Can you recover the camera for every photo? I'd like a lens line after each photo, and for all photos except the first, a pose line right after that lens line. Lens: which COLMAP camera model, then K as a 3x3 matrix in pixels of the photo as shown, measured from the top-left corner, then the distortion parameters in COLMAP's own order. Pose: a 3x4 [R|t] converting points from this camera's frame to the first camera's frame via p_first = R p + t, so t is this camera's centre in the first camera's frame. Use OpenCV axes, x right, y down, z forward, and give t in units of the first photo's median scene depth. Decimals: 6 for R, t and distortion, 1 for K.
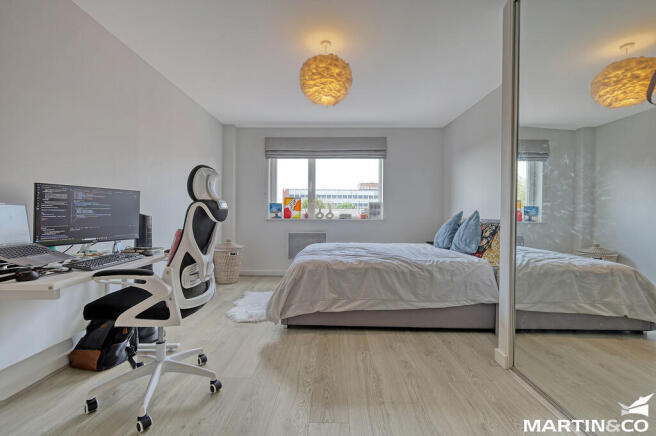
lens RADIAL K [[279.1, 0, 328.0], [0, 279.1, 218.0], [0, 0, 1]] dist [0.000665, 0.000370]
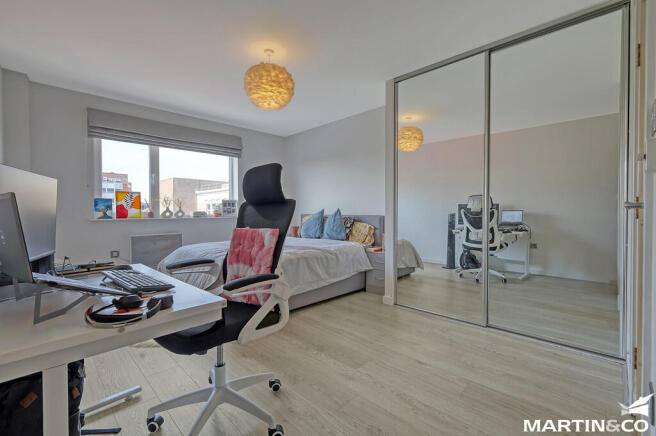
lens RADIAL K [[279.1, 0, 328.0], [0, 279.1, 218.0], [0, 0, 1]] dist [0.000665, 0.000370]
pose [[0.703737, -0.024934, 0.710023, -0.459751], [0.017302, 0.999689, 0.017957, -0.005531], [-0.710250, -0.000353, 0.703950, 0.067417]]
